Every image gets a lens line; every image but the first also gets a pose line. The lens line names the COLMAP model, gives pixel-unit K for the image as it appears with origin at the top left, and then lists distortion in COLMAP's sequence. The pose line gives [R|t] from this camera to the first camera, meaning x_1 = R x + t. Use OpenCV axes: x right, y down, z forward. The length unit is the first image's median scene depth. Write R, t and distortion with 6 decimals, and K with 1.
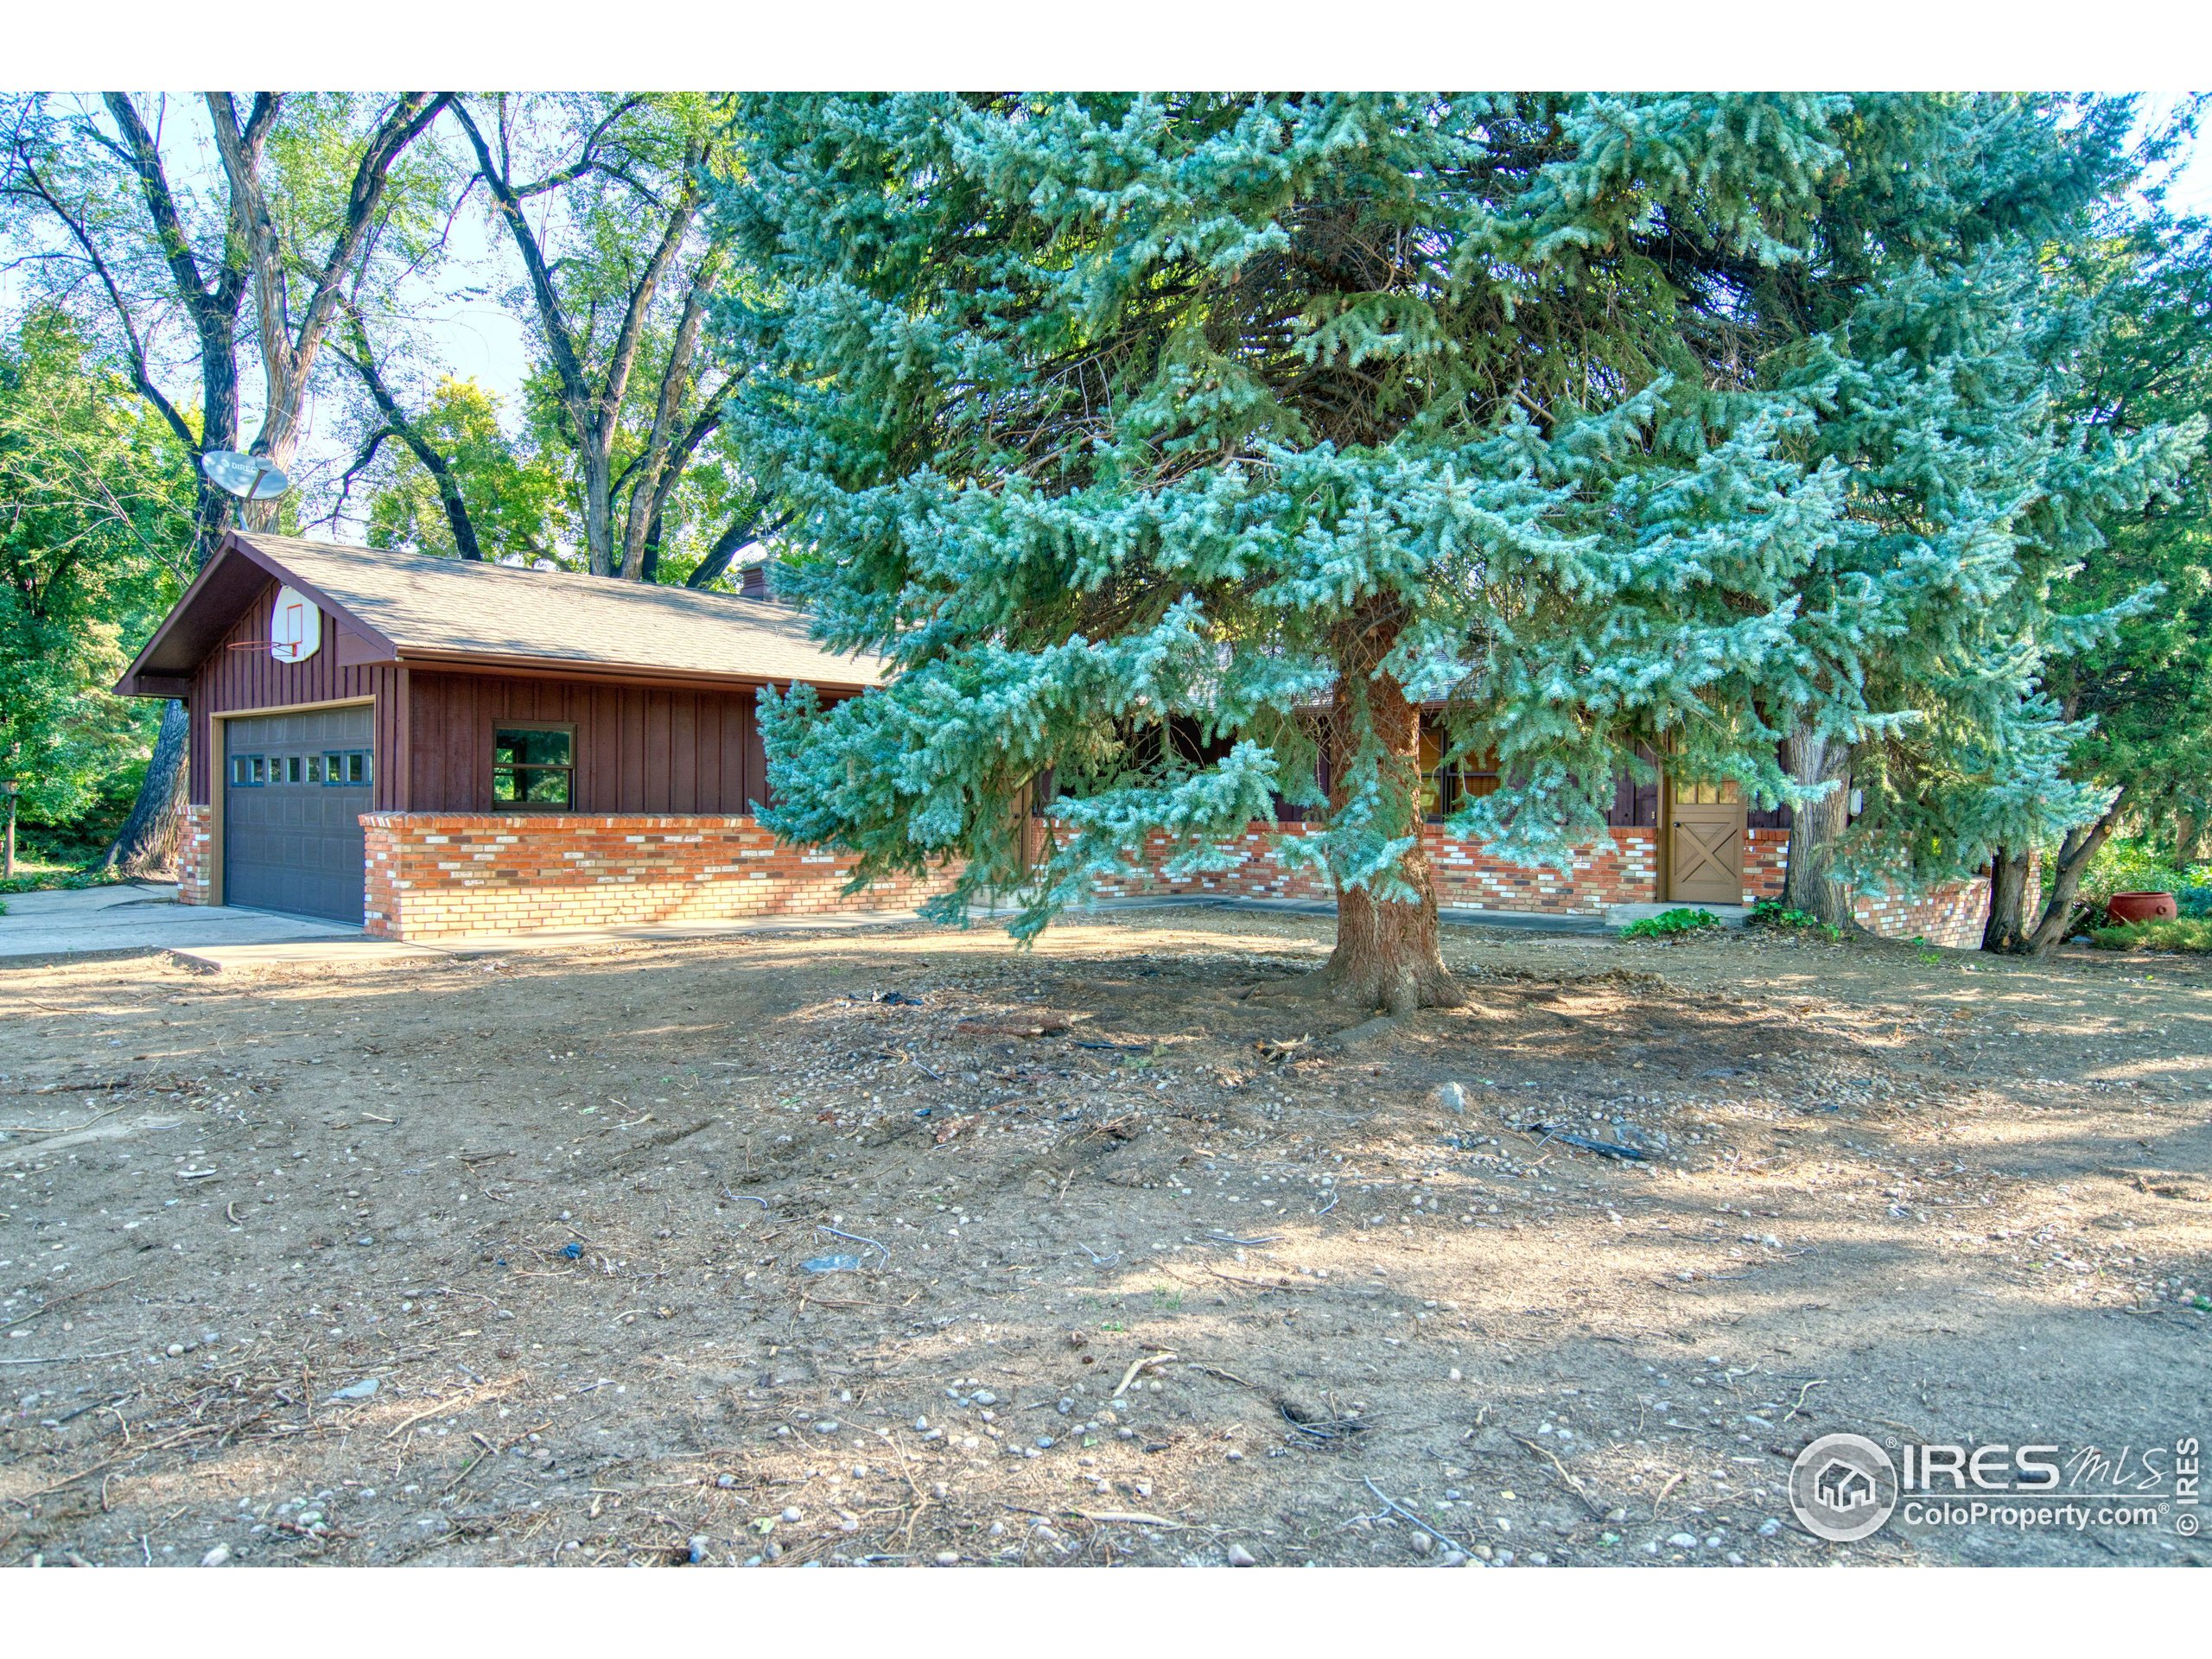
lens RADIAL K [[1593.5, 0, 1106.0], [0, 1593.5, 829.5], [0, 0, 1]] dist [0.005050, 0.001387]
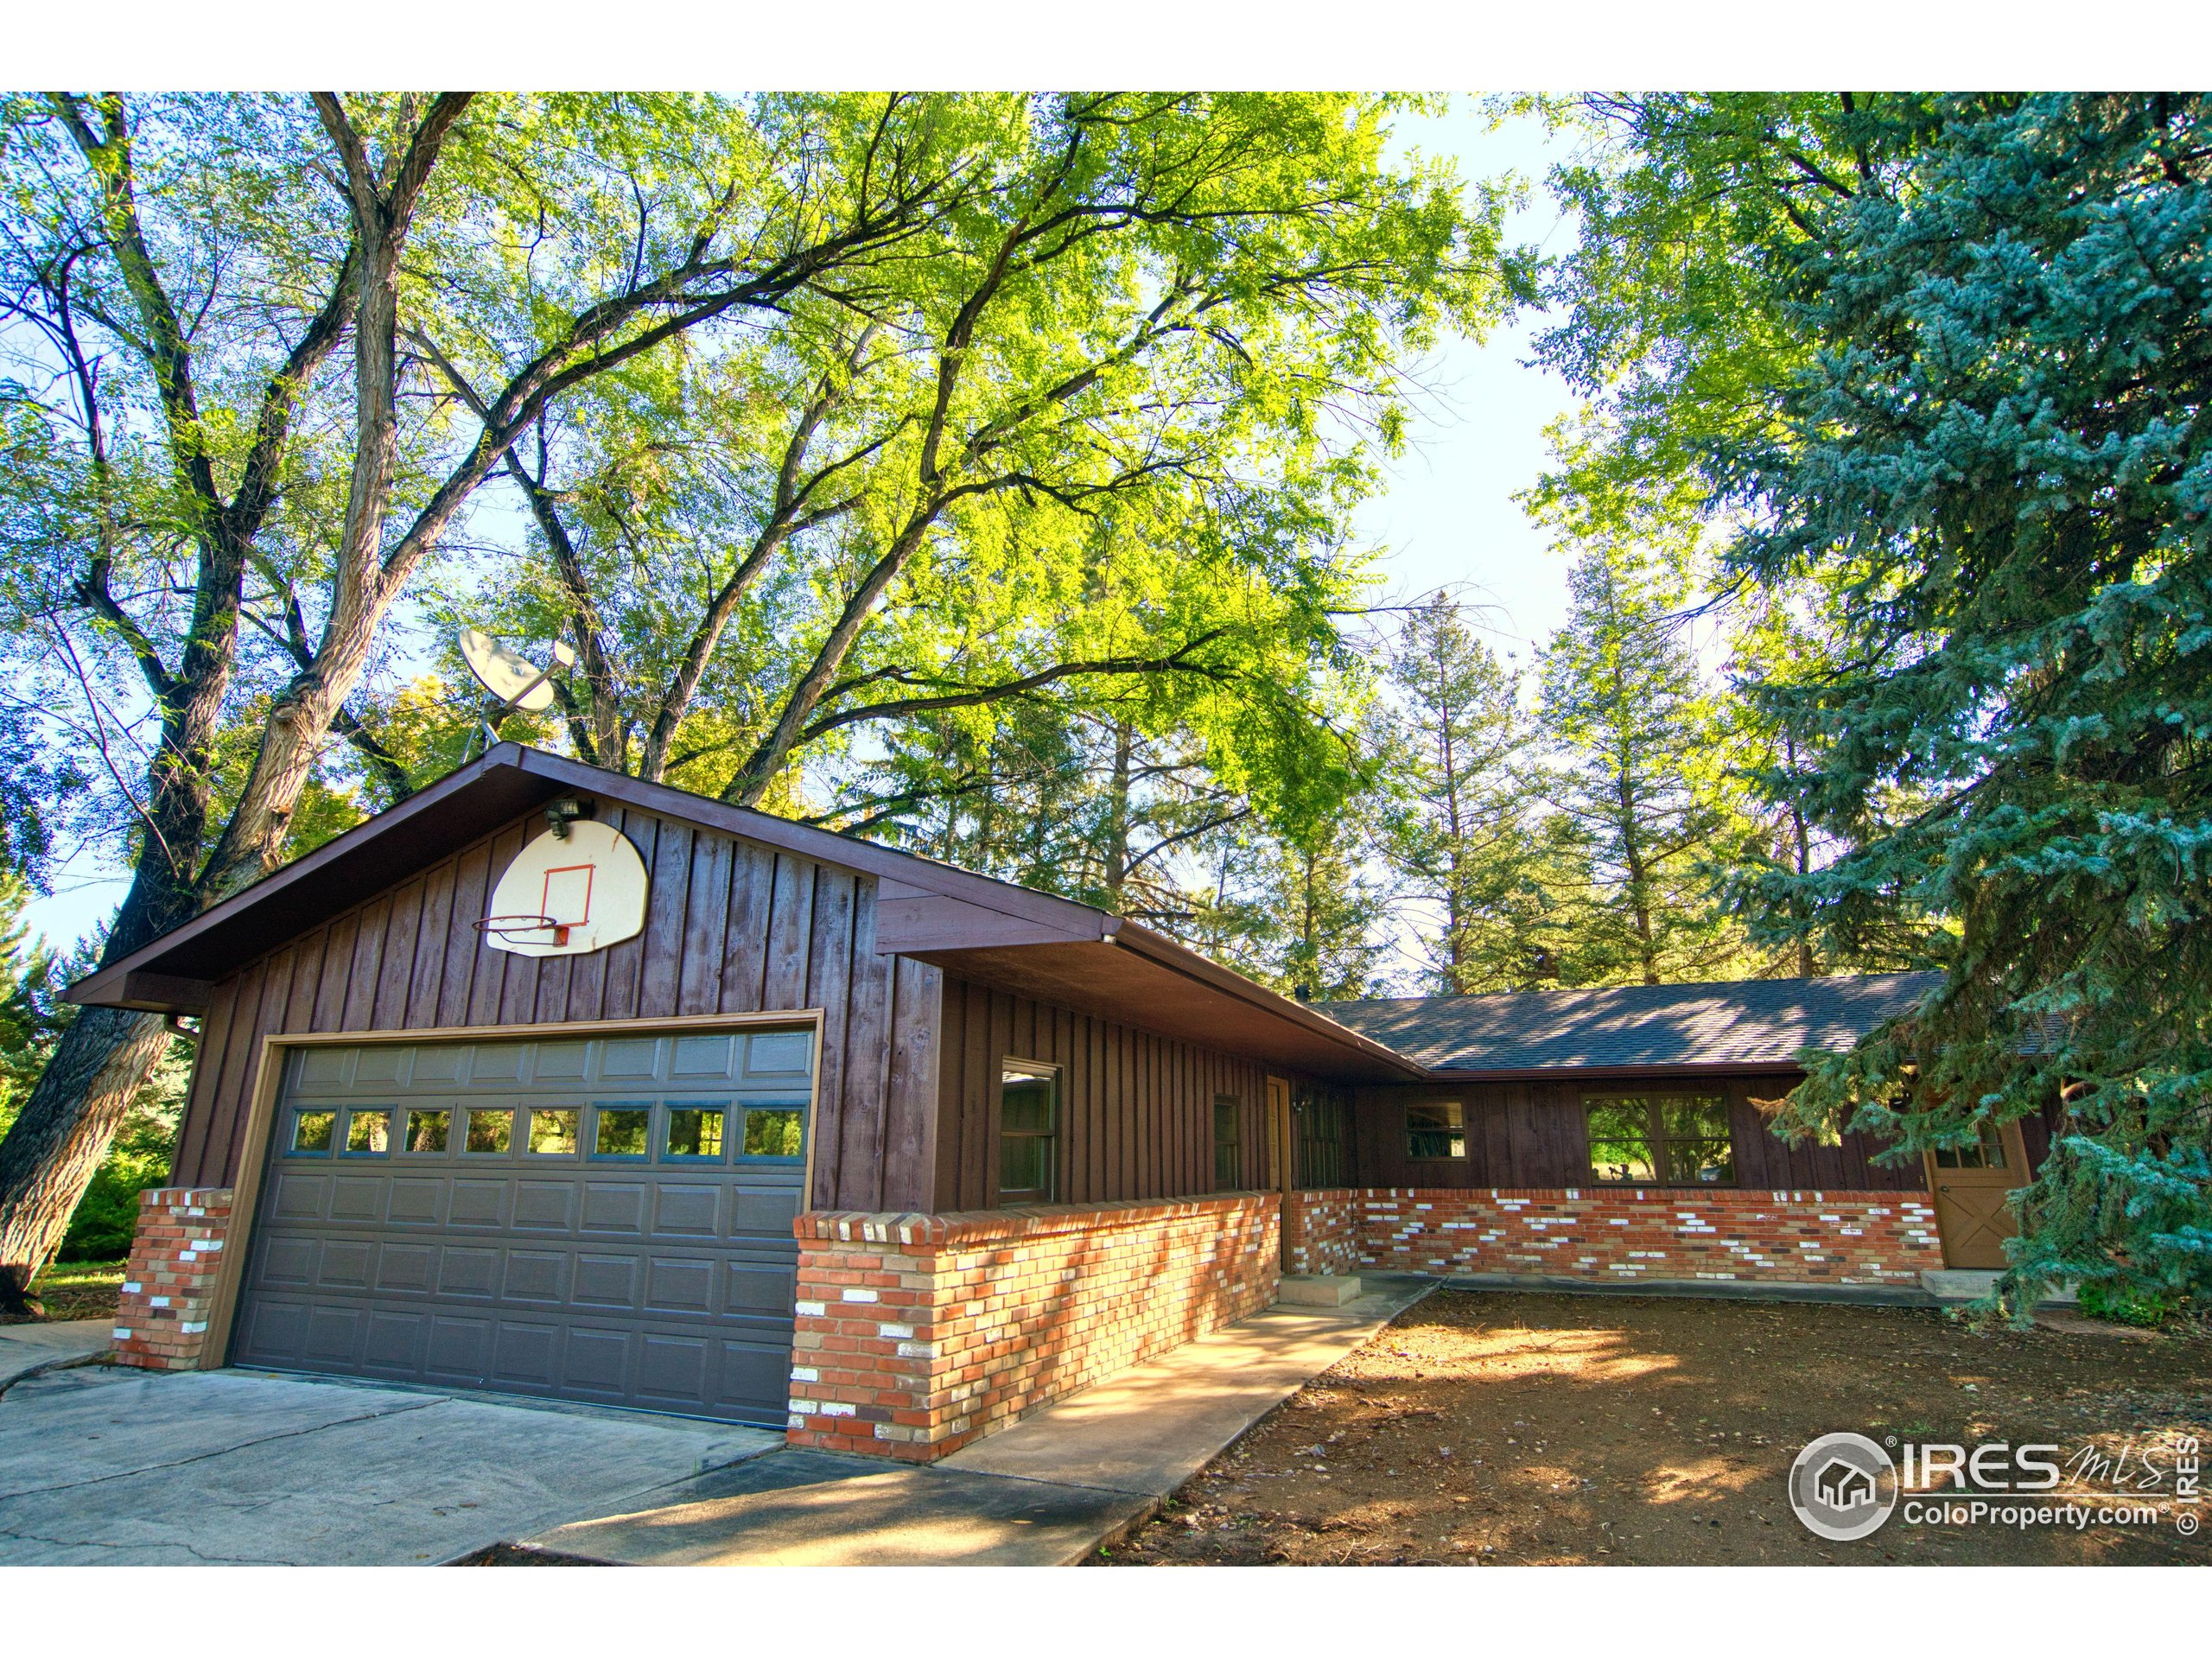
lens RADIAL K [[1188.1, 0, 1088.6], [0, 1188.1, 826.1], [0, 0, 1]] dist [-0.045741, 0.037619]
pose [[0.926130, 0.097985, 0.364256, -0.436697], [0.009394, 0.959381, -0.281957, -0.018836], [-0.377087, 0.264550, 0.887591, 0.445666]]
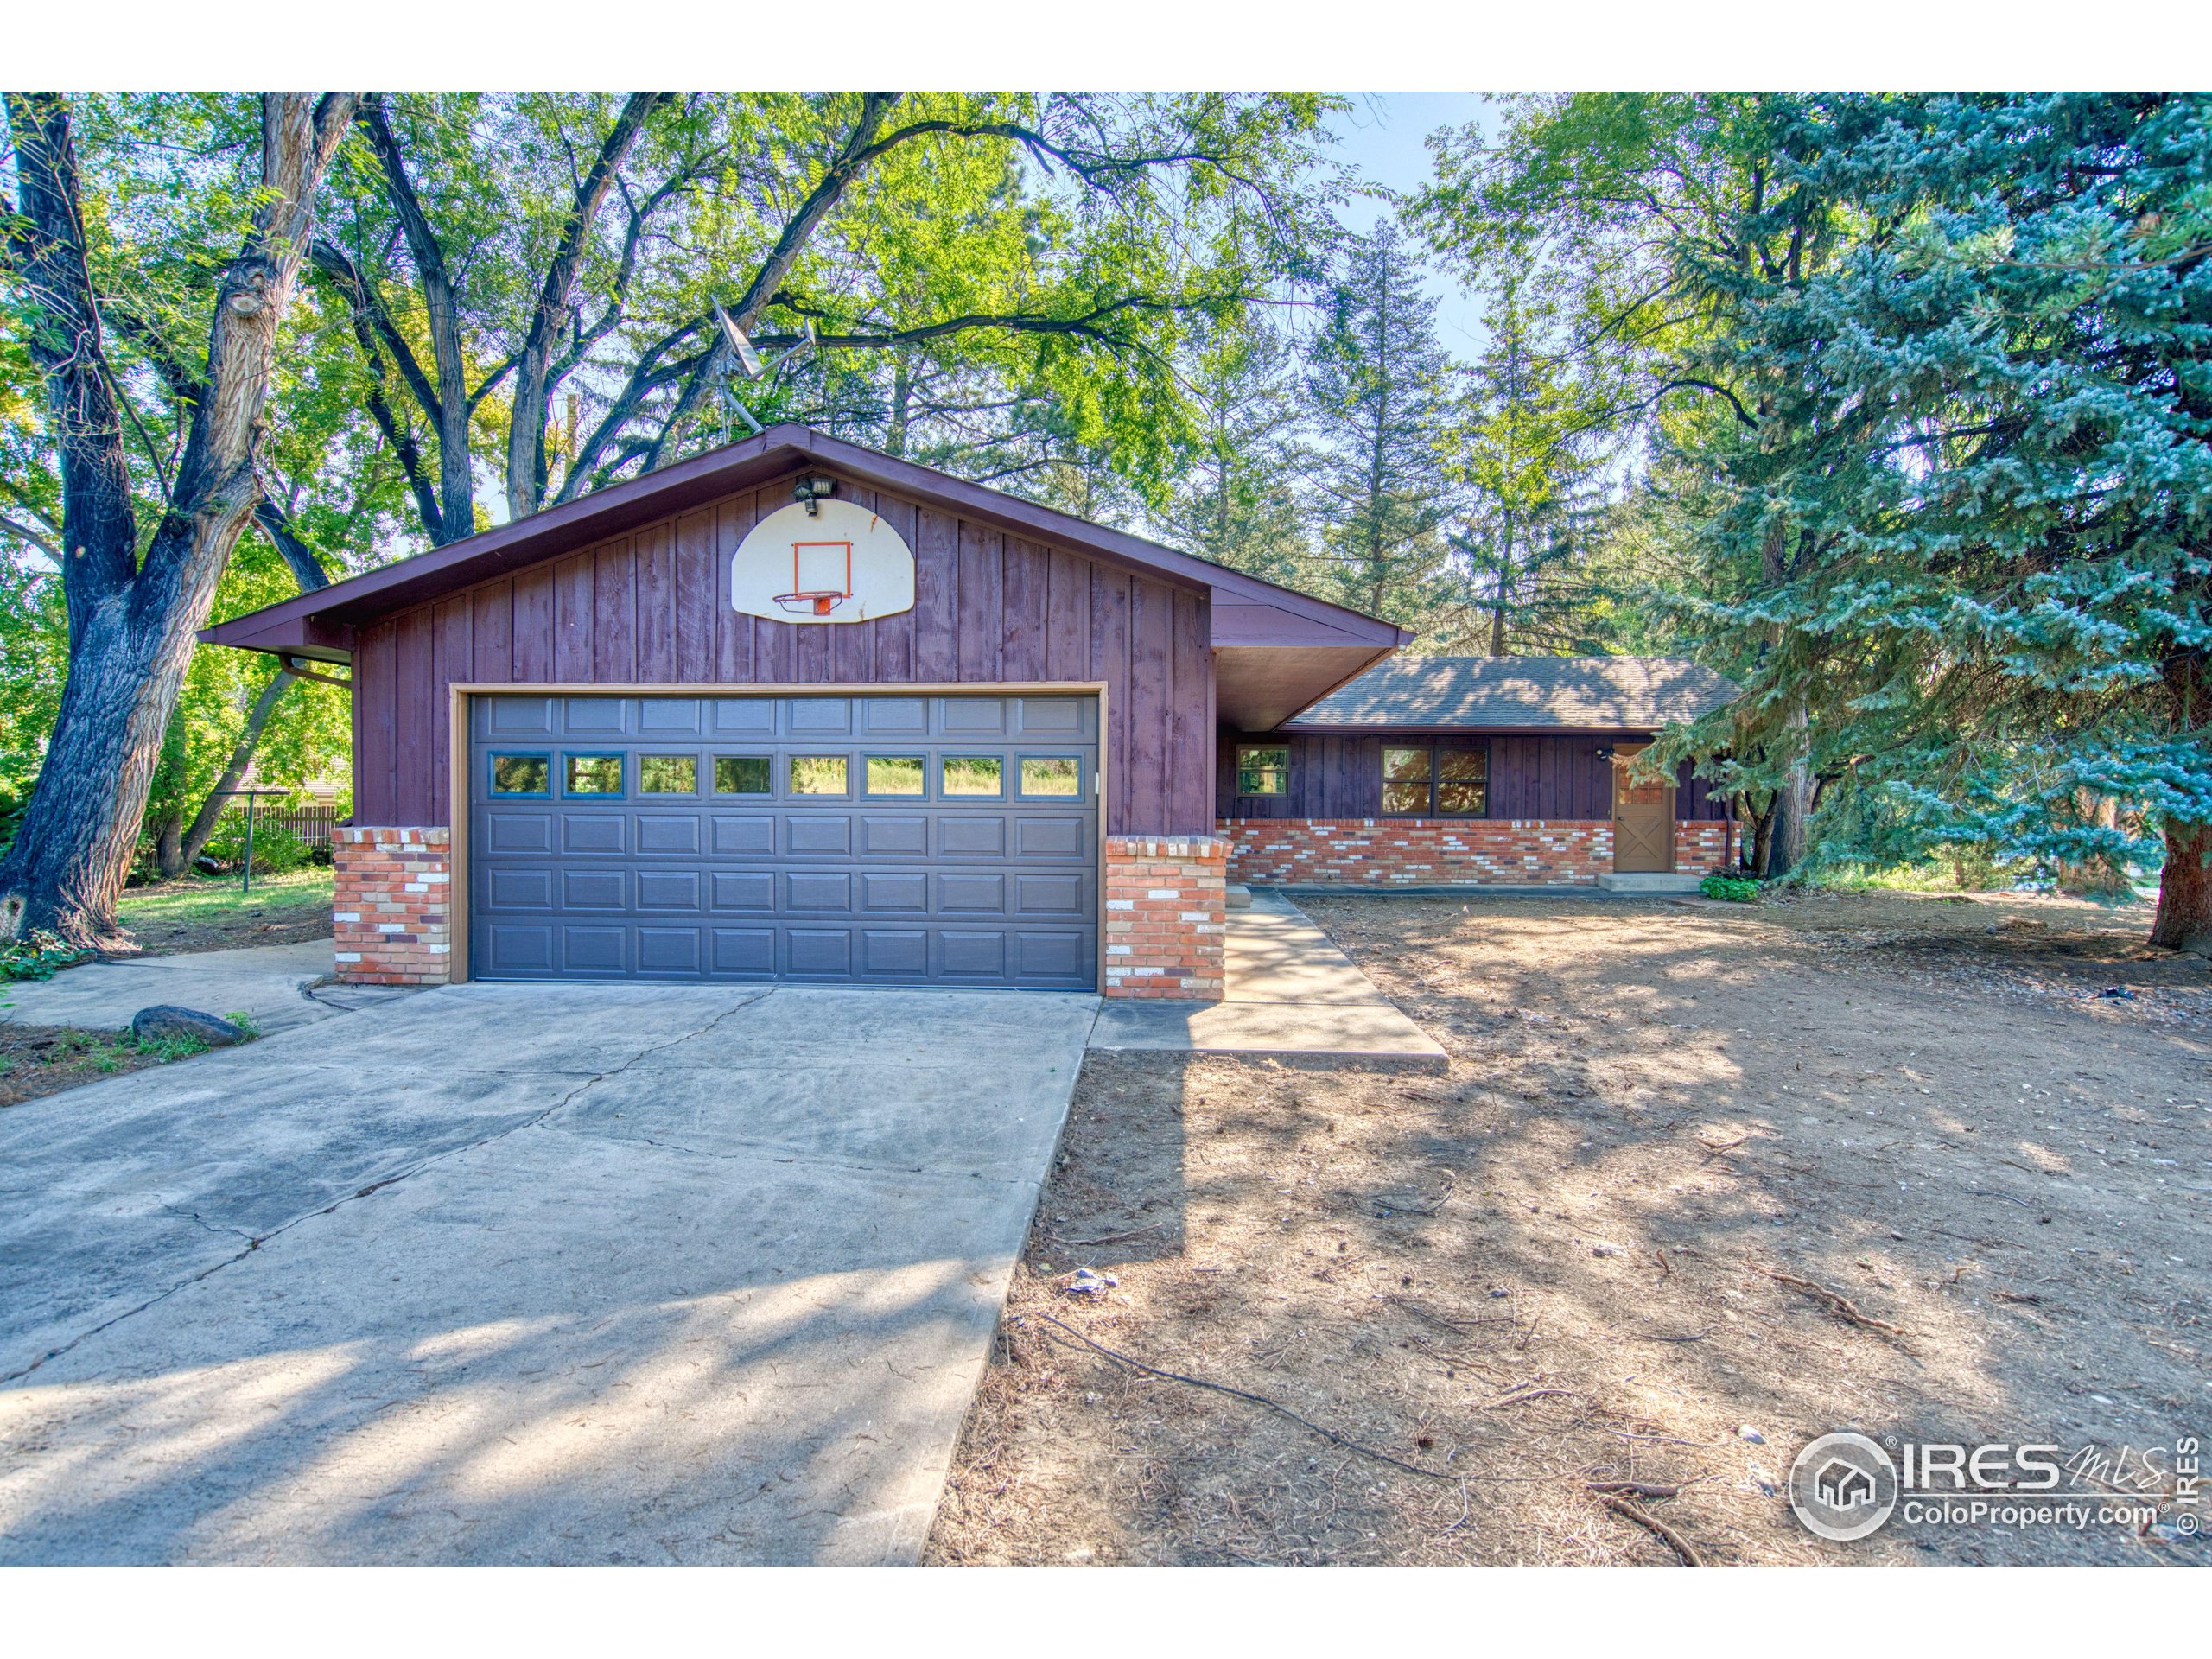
lens RADIAL K [[1226.6, 0, 1084.6], [0, 1226.6, 826.5], [0, 0, 1]] dist [-0.001823, 0.000245]
pose [[0.752231, -0.022198, 0.658526, -0.694400], [0.011998, 0.999728, 0.019994, -0.022212], [-0.658790, -0.007139, 0.752293, 0.463044]]
